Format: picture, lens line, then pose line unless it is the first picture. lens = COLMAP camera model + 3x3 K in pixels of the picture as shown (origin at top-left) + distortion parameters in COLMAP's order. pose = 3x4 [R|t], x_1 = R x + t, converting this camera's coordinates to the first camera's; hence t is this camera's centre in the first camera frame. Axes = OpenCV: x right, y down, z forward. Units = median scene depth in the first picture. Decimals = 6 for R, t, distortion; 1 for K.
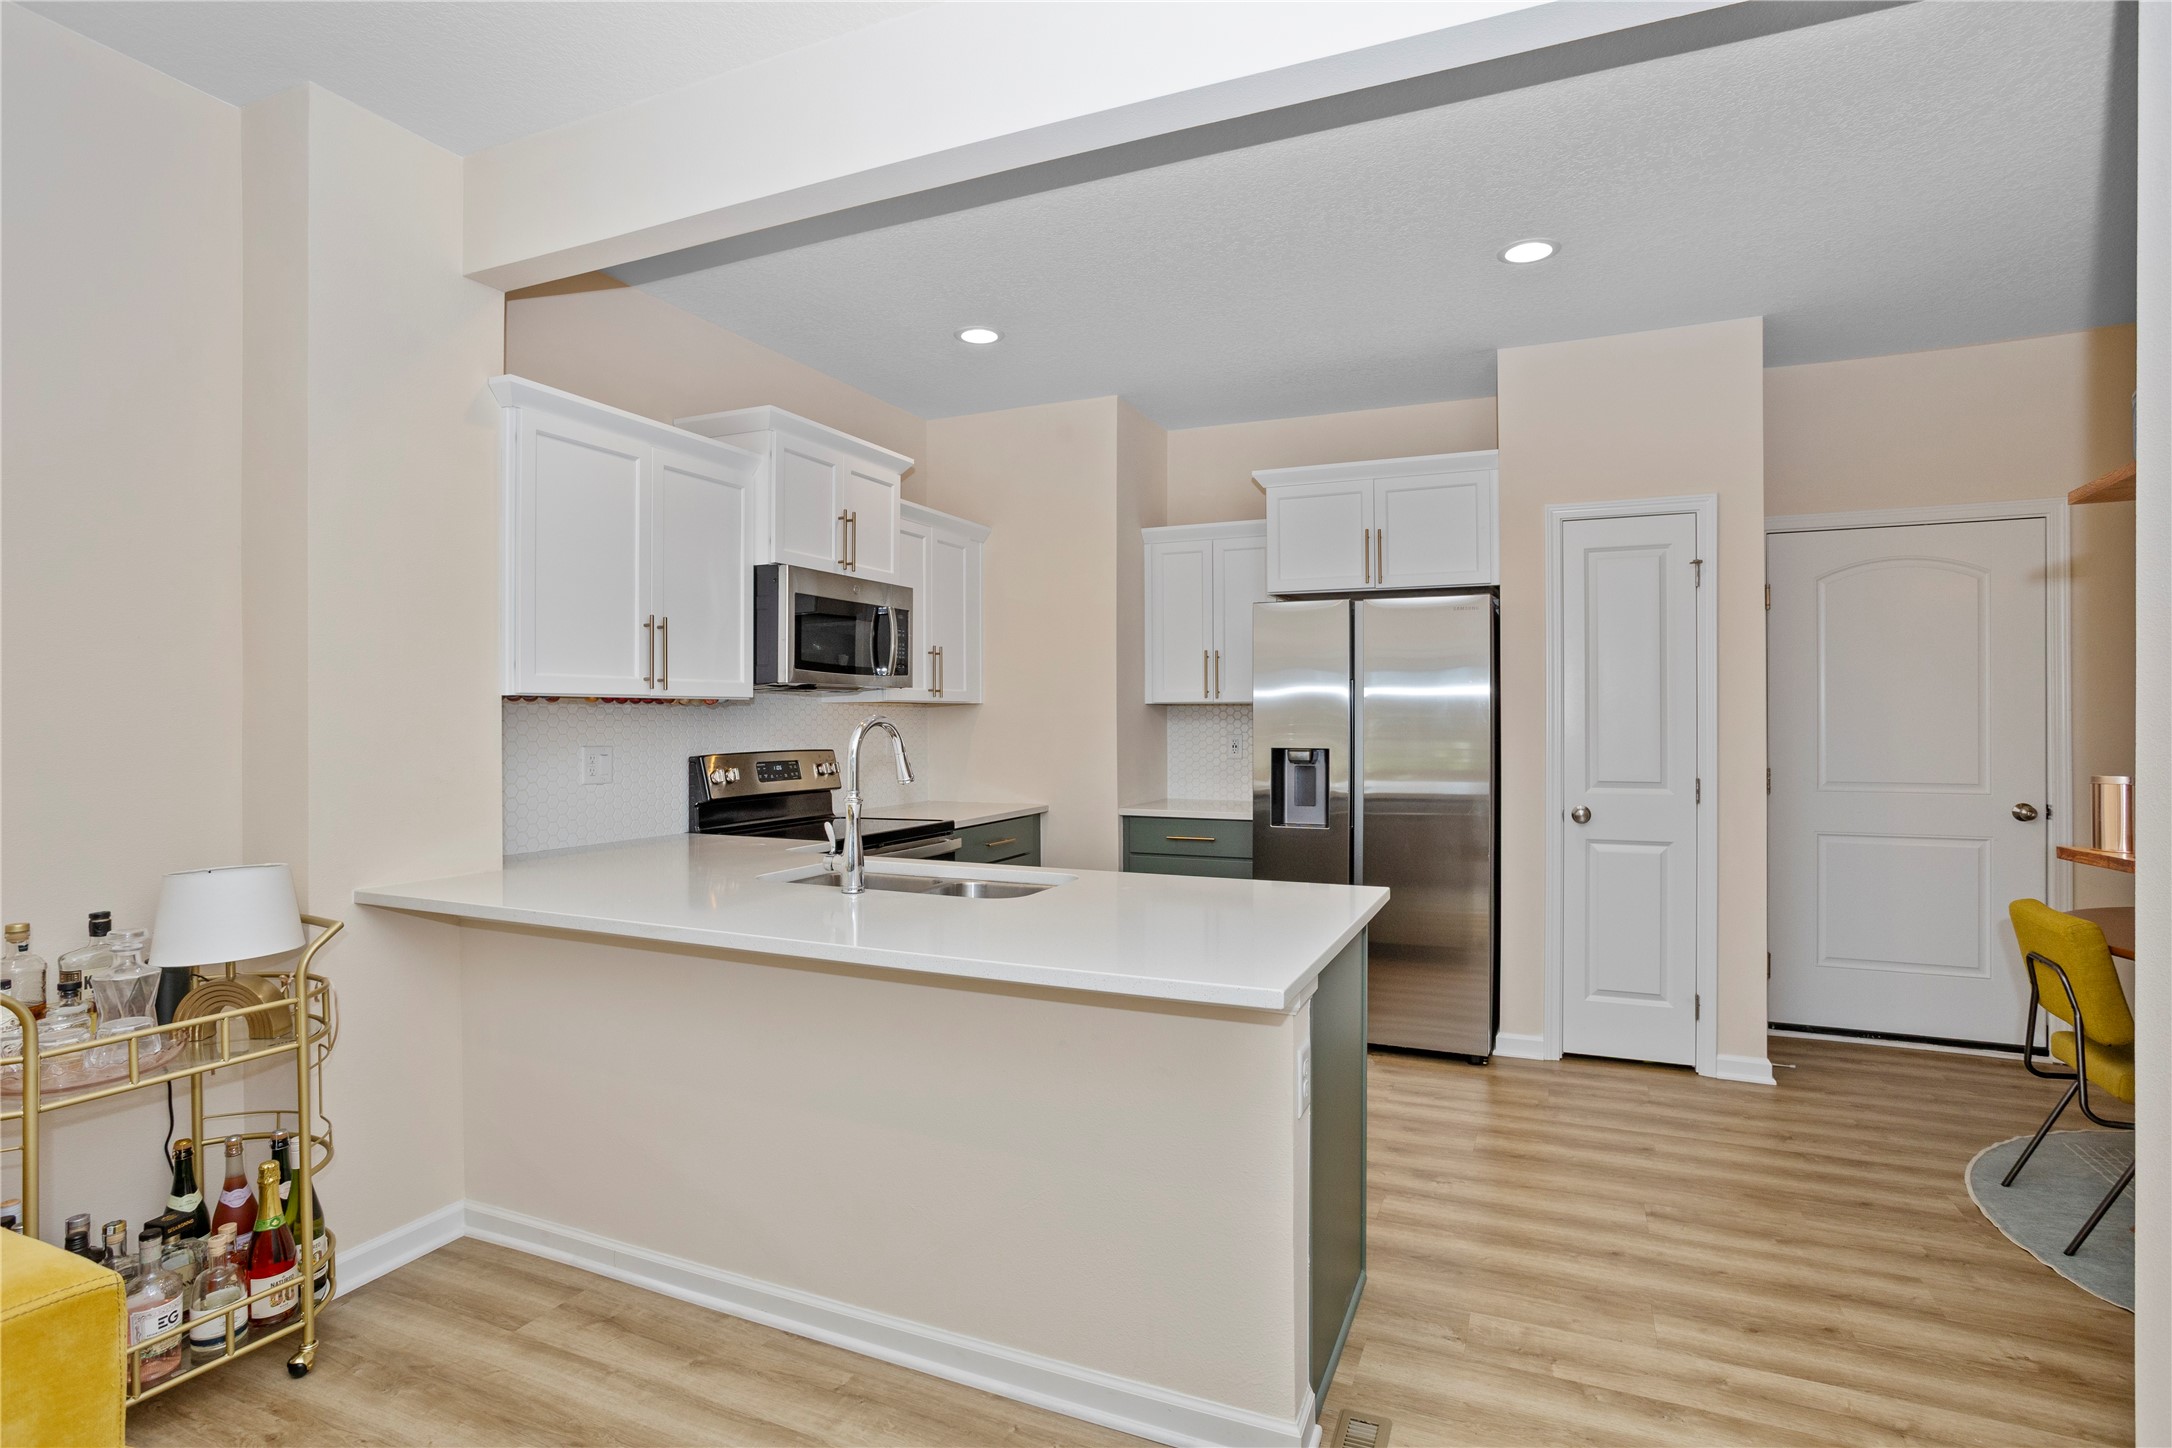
lens RADIAL K [[1077.7, 0, 1074.1], [0, 1077.7, 728.9], [0, 0, 1]] dist [-0.033952, 0.008752]
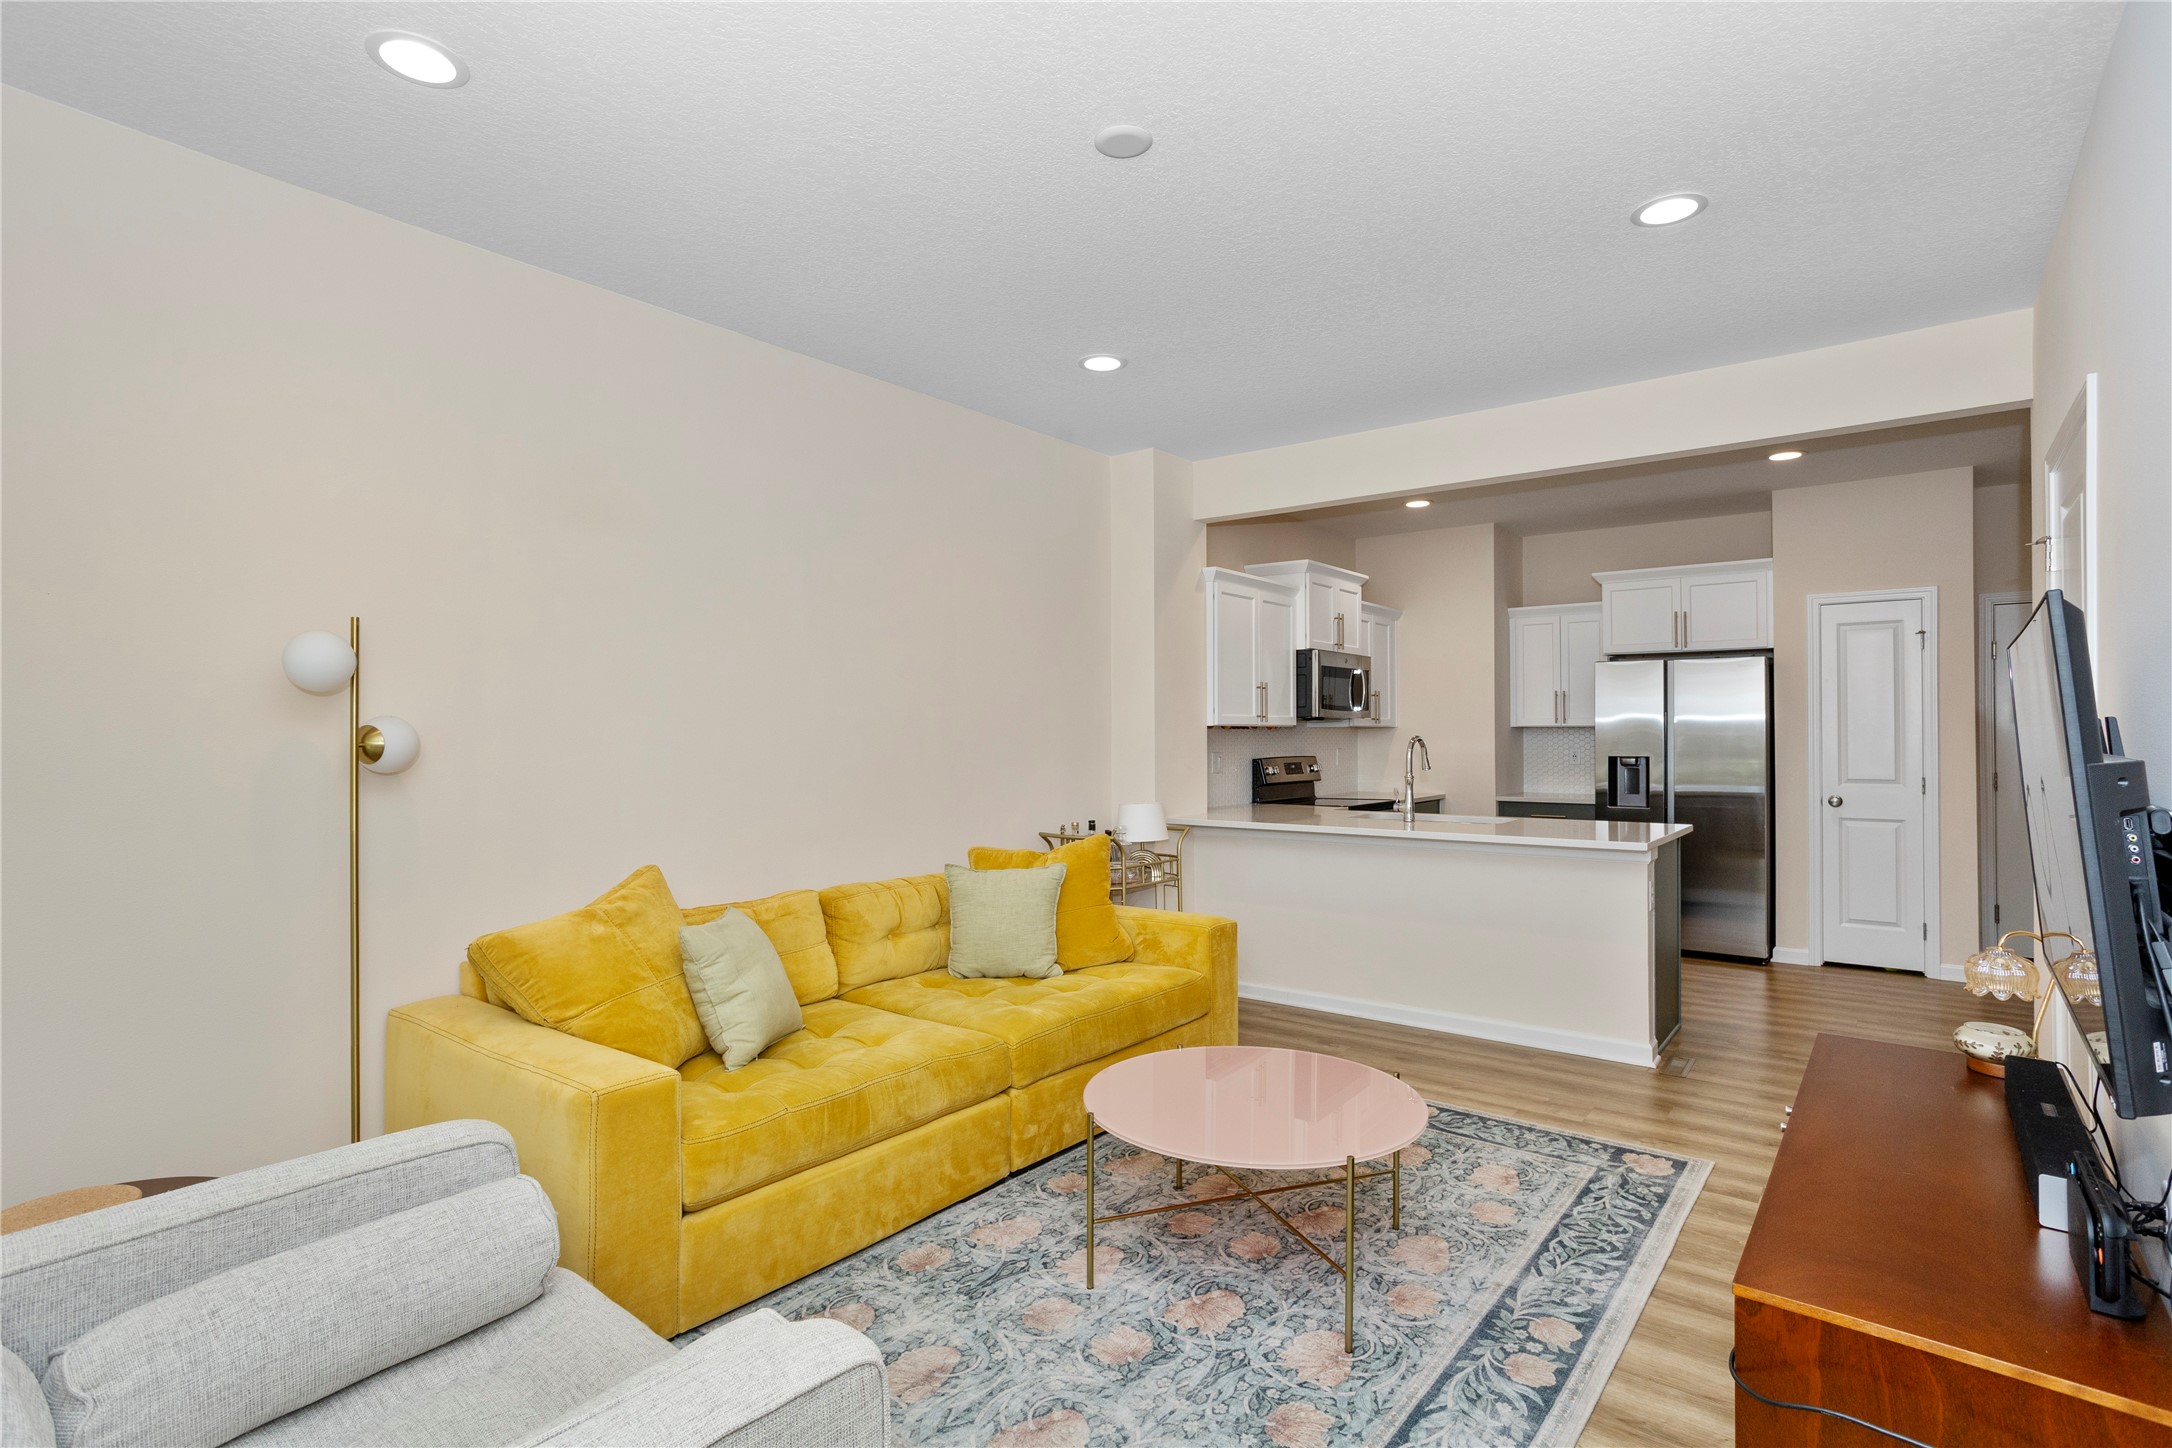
lens RADIAL K [[1065.6, 0, 1086.2], [0, 1065.6, 716.9], [0, 0, 1]] dist [-0.018811, 0.006003]
pose [[0.971062, -0.001988, -0.238820, -0.191563], [-0.004486, 0.999637, -0.026559, 0.005595], [0.238786, 0.026861, 0.970701, -0.693544]]
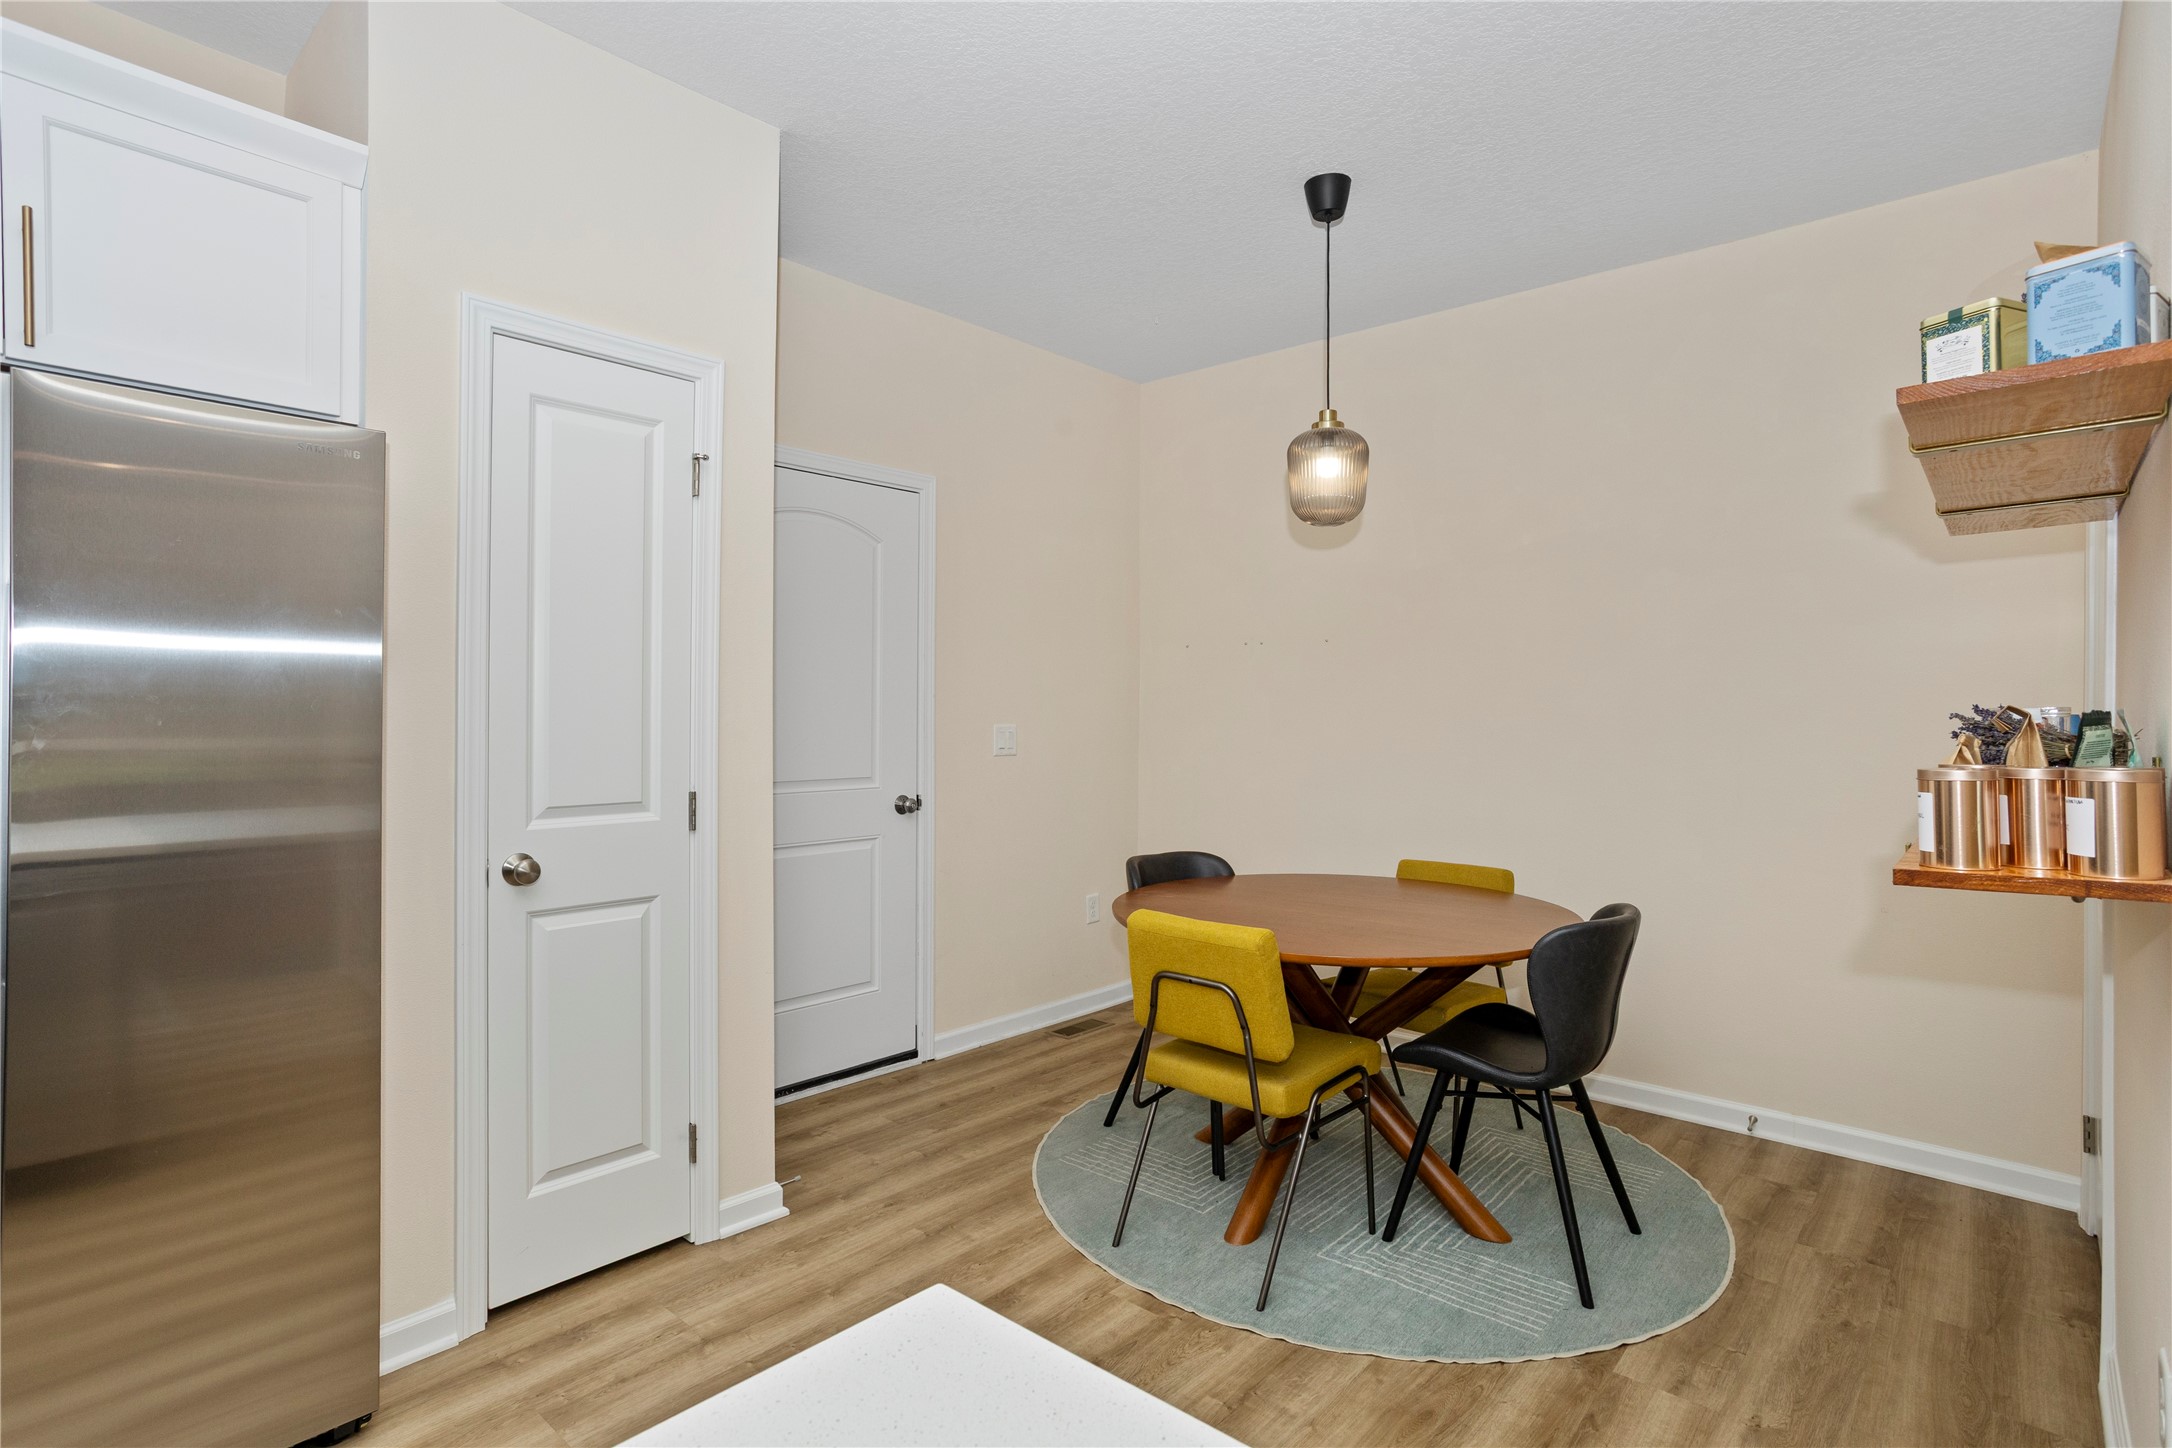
lens RADIAL K [[1065.6, 0, 1052.6], [0, 1065.6, 720.0], [0, 0, 1]] dist [-0.018811, 0.006003]
pose [[0.318009, 0.002551, 0.948084, 0.037906], [0.014846, 0.999860, -0.007670, 0.010312], [-0.947971, 0.016515, 0.317927, 0.550587]]
